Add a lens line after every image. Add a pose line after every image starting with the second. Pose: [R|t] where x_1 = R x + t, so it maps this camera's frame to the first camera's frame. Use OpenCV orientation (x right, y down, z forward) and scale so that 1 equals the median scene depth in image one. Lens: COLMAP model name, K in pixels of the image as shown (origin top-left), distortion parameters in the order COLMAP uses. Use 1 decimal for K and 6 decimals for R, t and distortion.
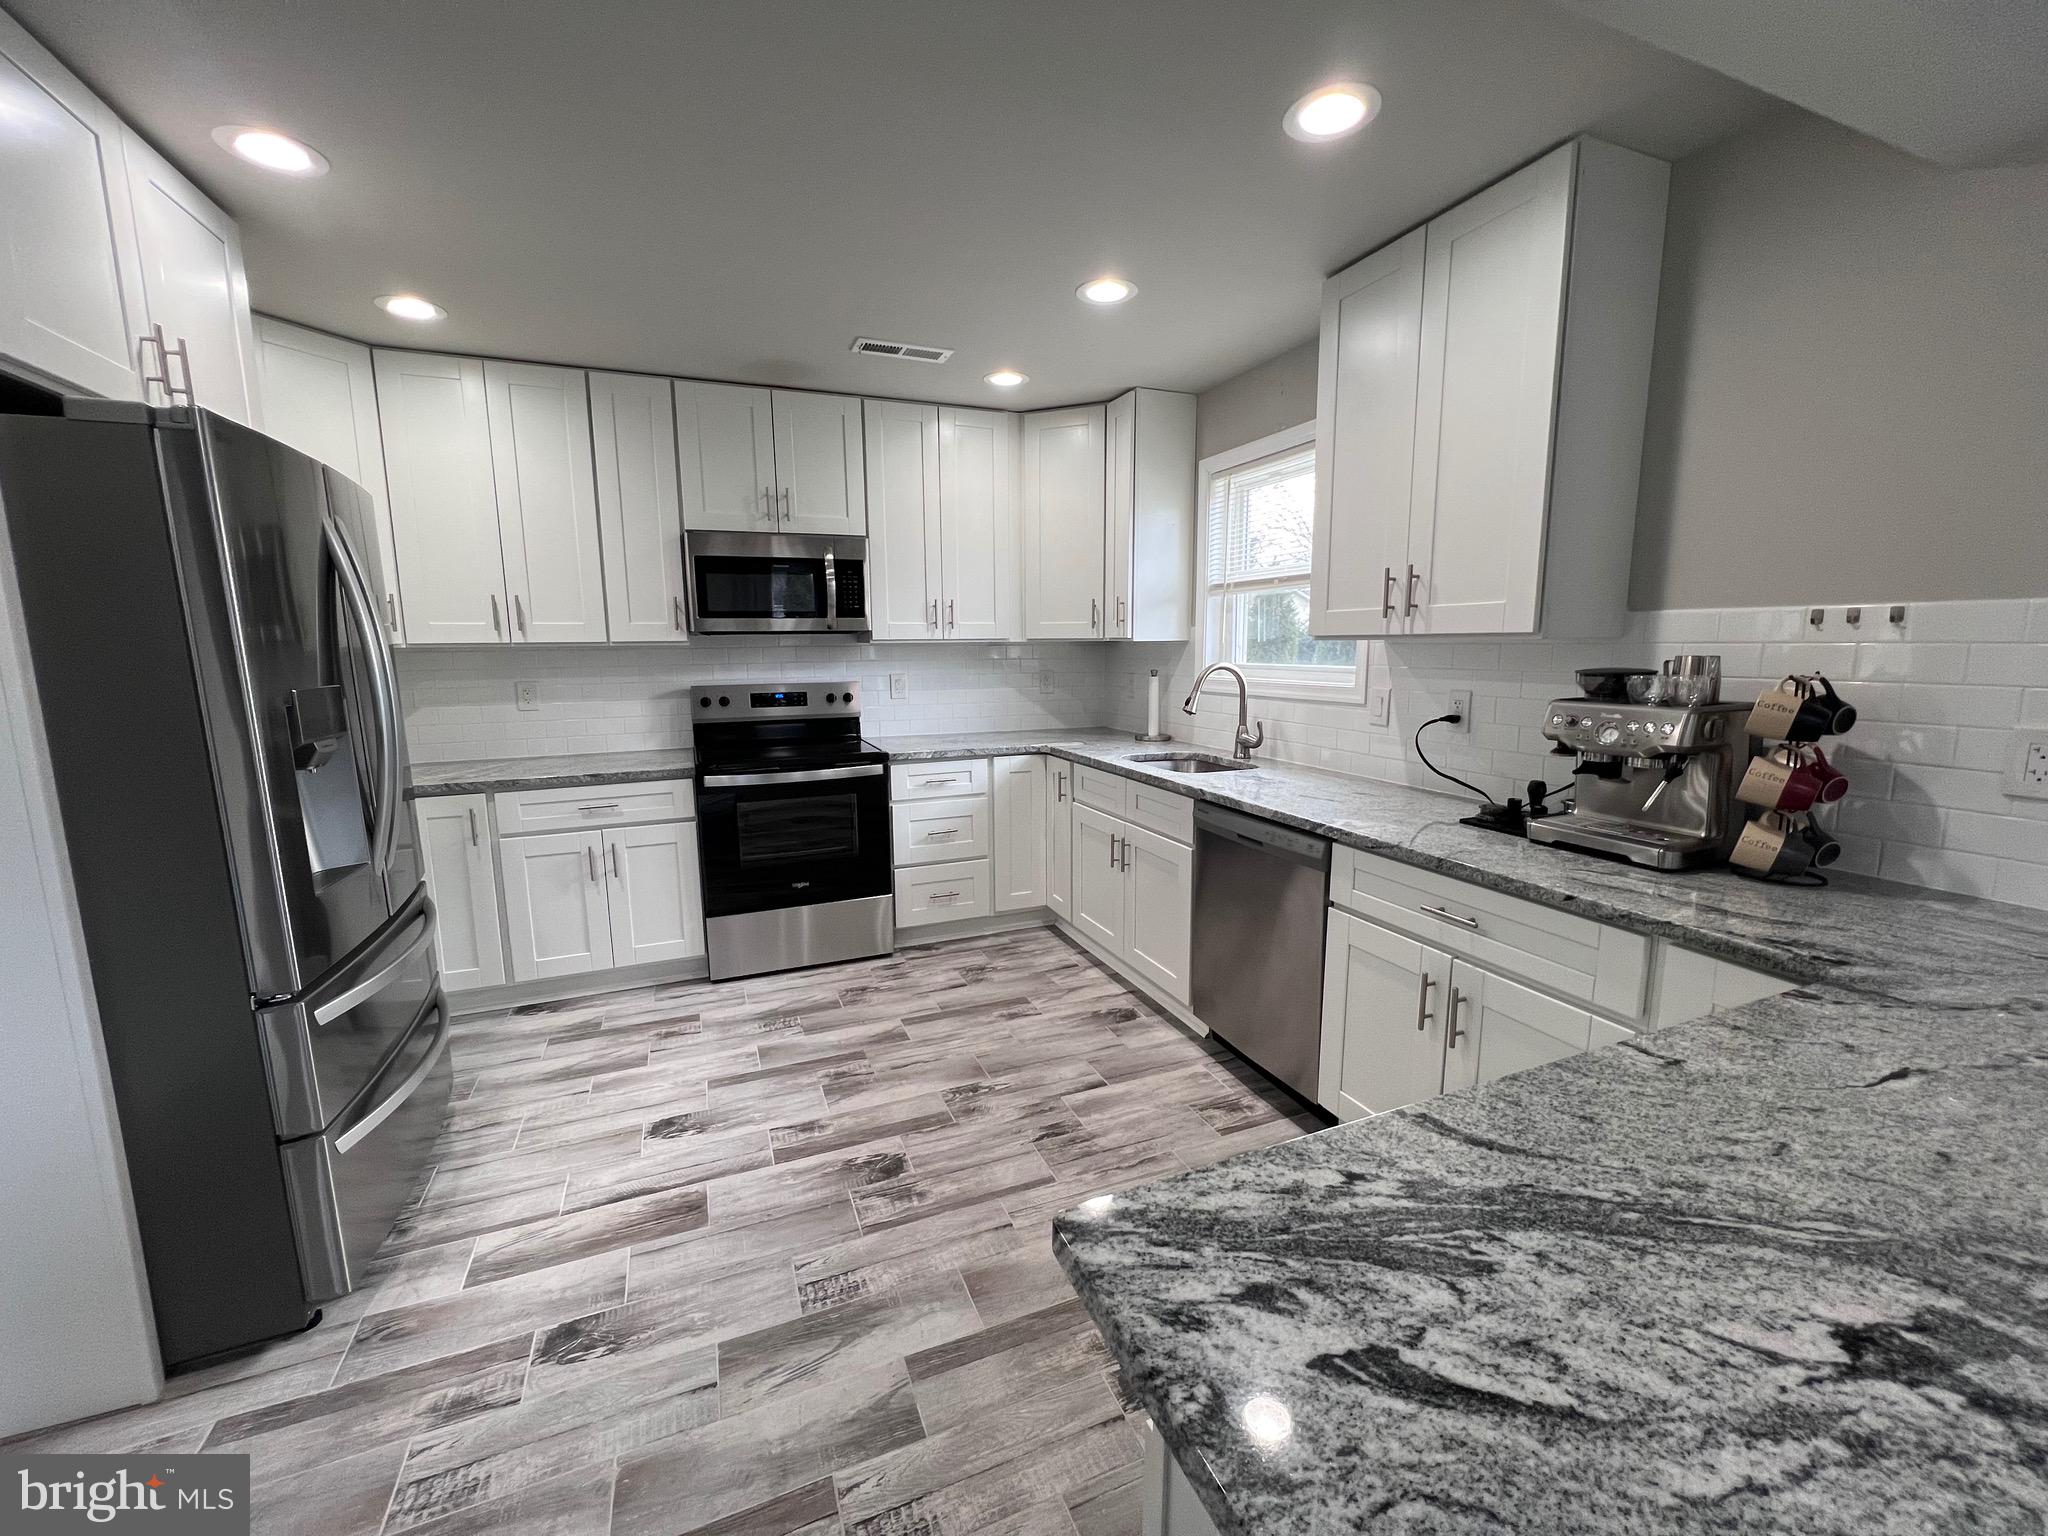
lens RADIAL K [[825.2, 0, 1027.6], [0, 825.2, 766.9], [0, 0, 1]] dist [-0.001736, -0.000052]
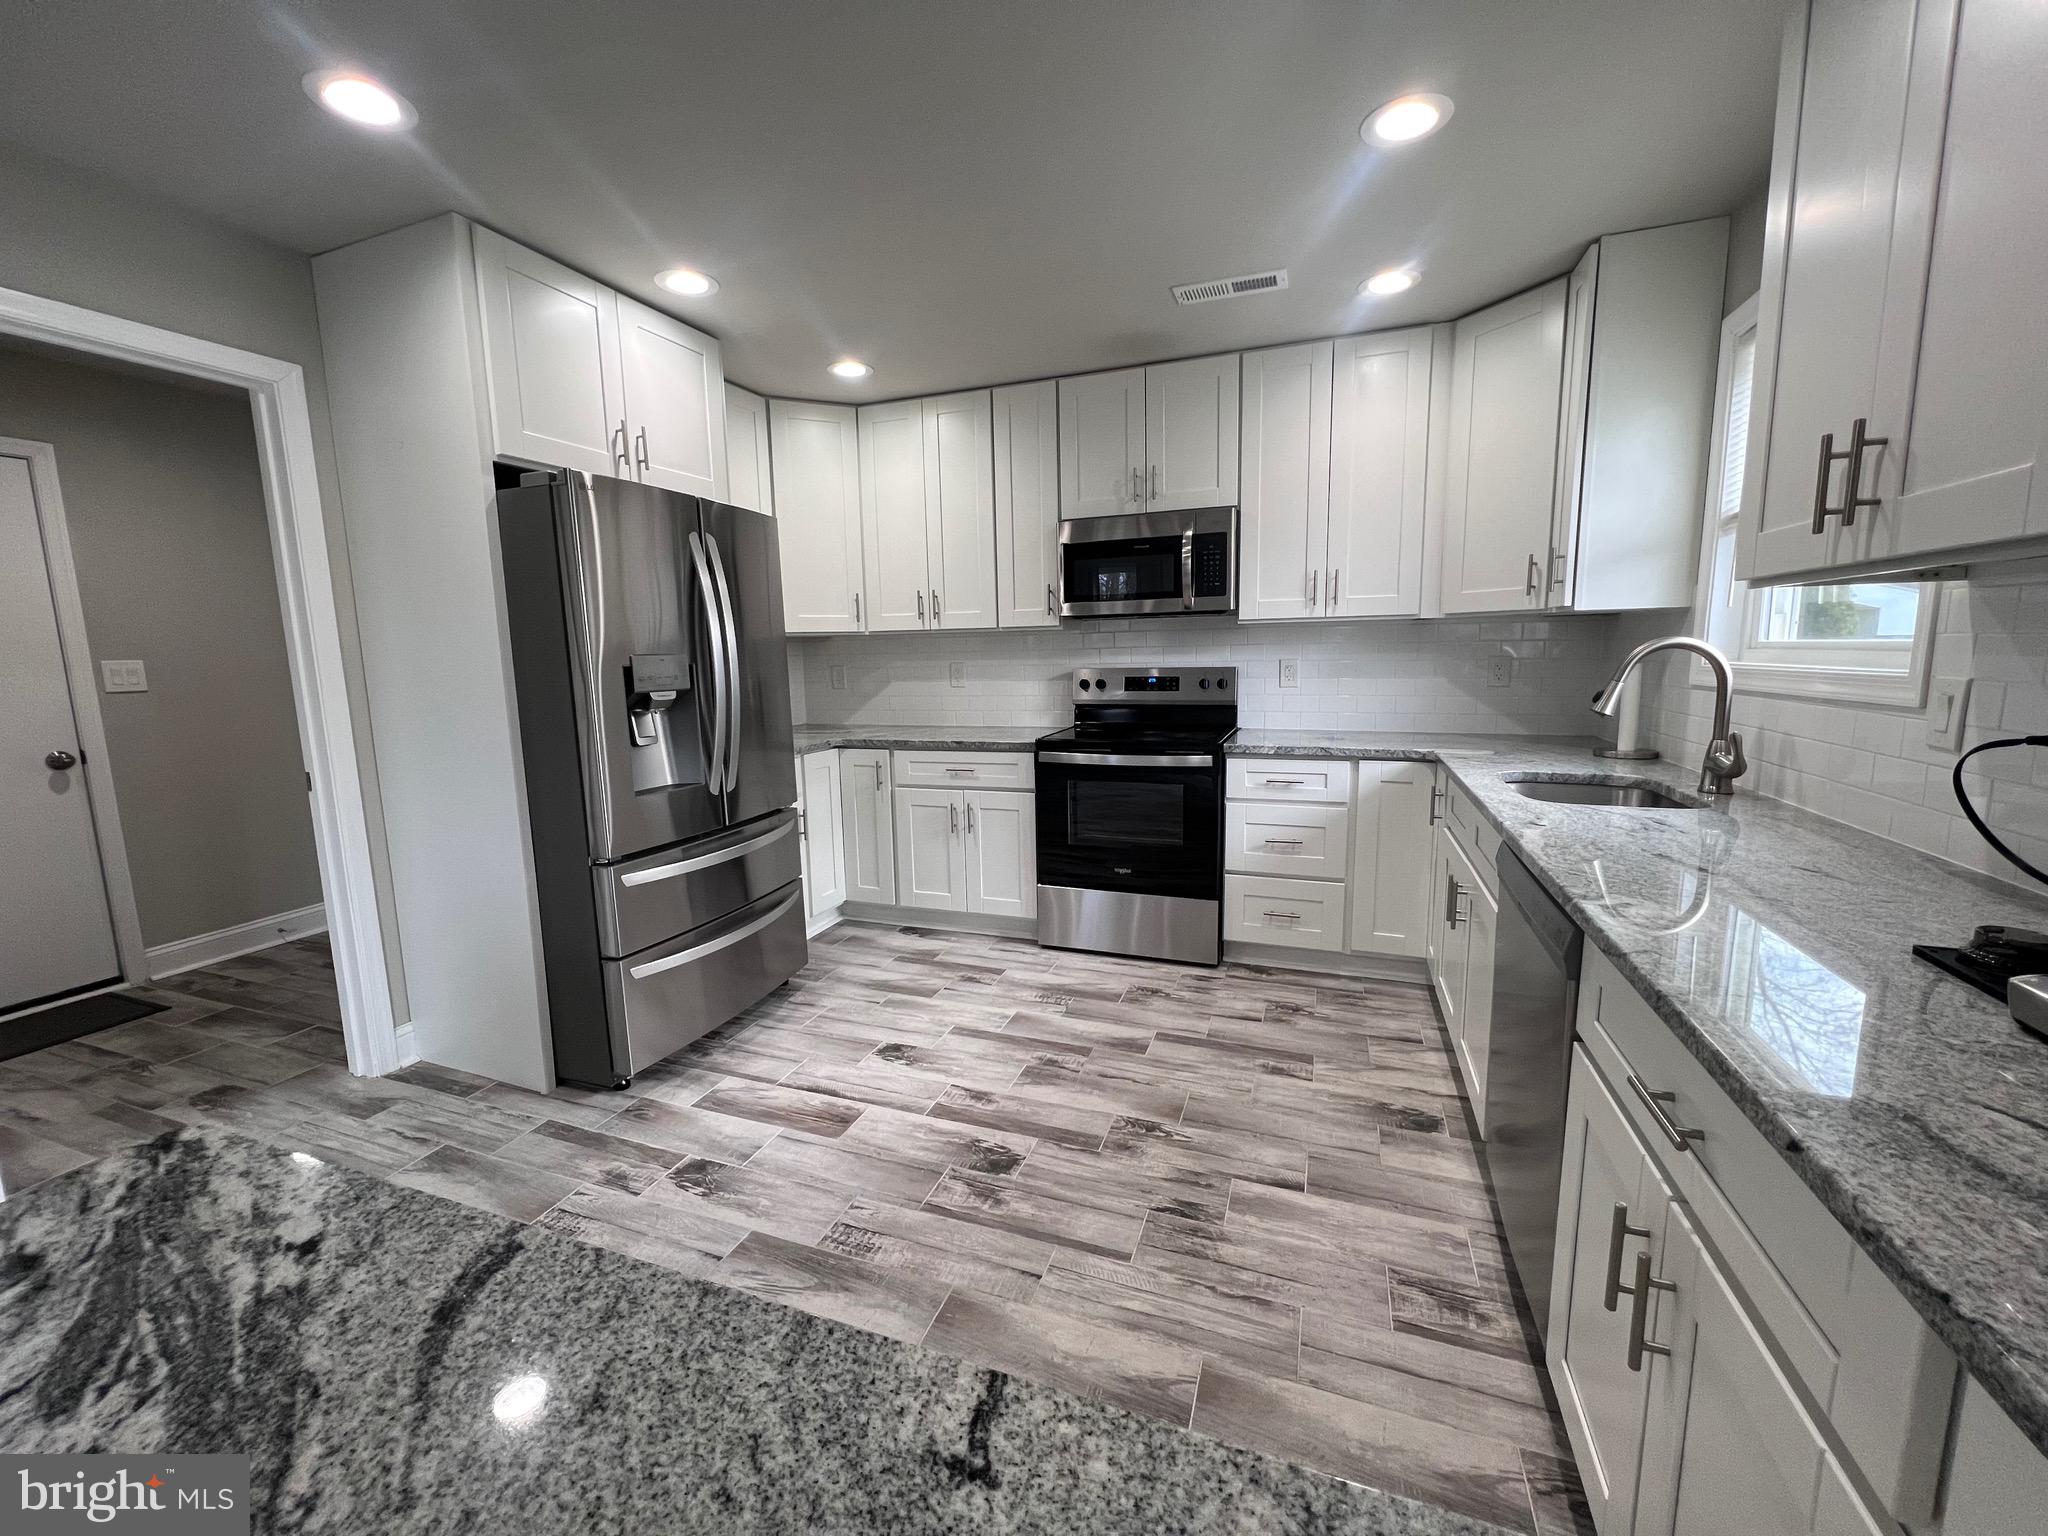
lens RADIAL K [[825.2, 0, 1014.0], [0, 825.2, 767.7], [0, 0, 1]] dist [-0.001736, -0.000052]
pose [[0.725550, 0.092446, -0.681931, 0.310849], [-0.090180, 0.995163, 0.038961, -0.006326], [0.682235, 0.033229, 0.730378, 0.203398]]
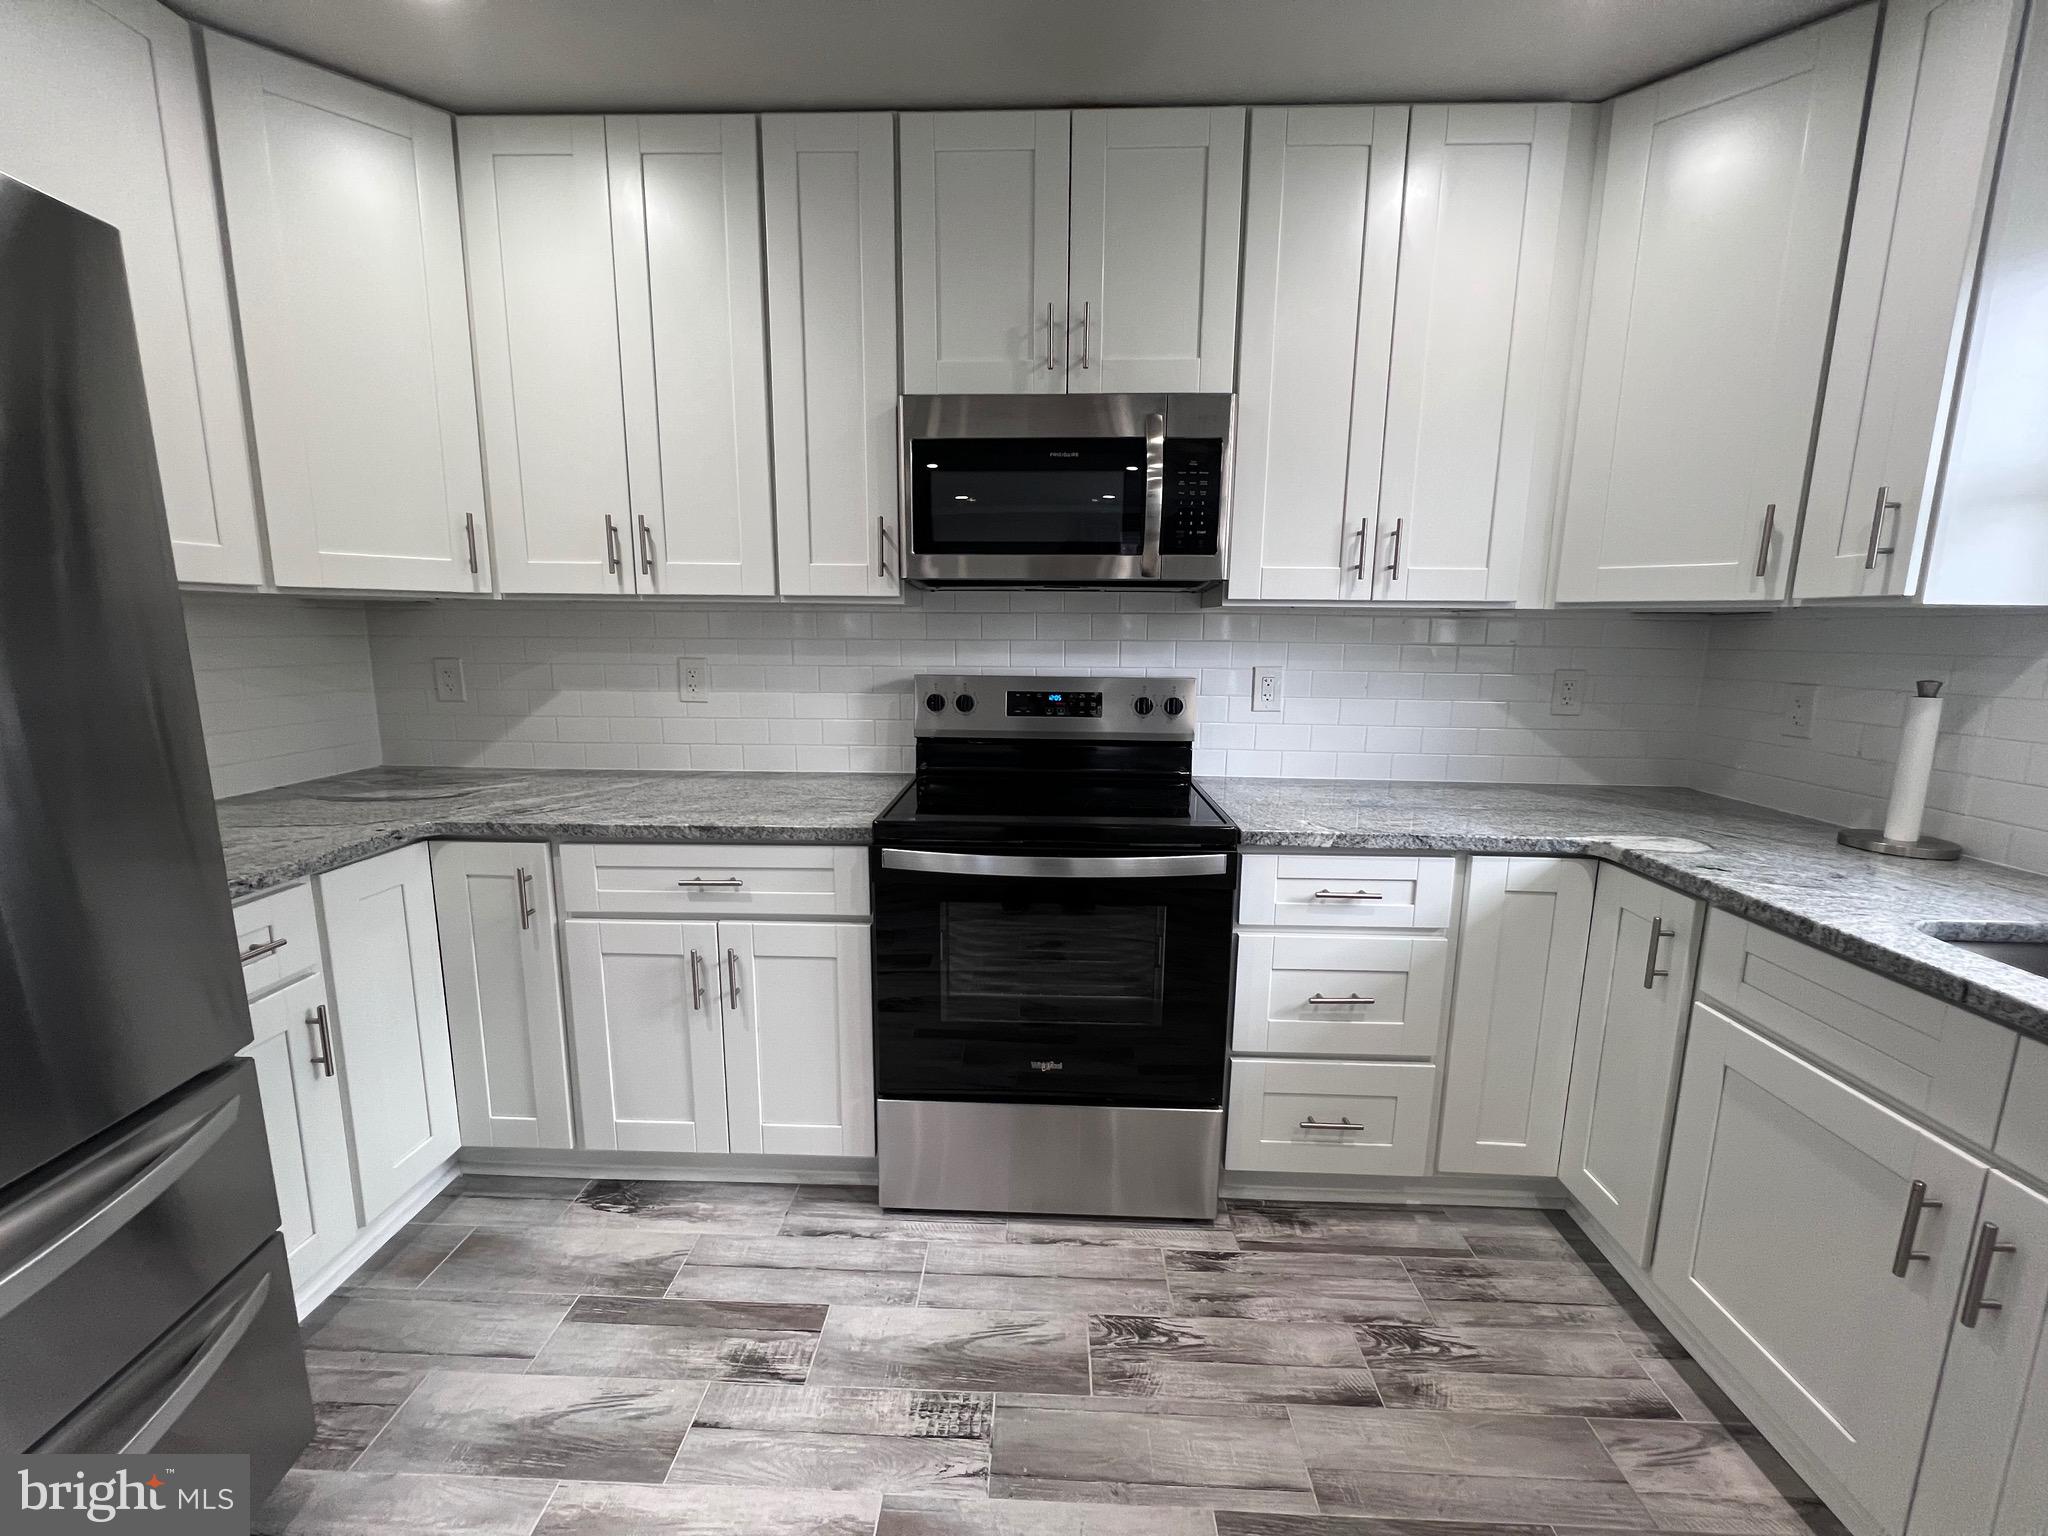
lens RADIAL K [[825.2, 0, 1019.6], [0, 825.2, 762.2], [0, 0, 1]] dist [-0.001736, -0.000052]
pose [[0.909203, 0.084549, -0.407679, -0.101609], [-0.080955, 0.996376, 0.026093, -0.064420], [0.408408, 0.009280, 0.912753, 0.553850]]
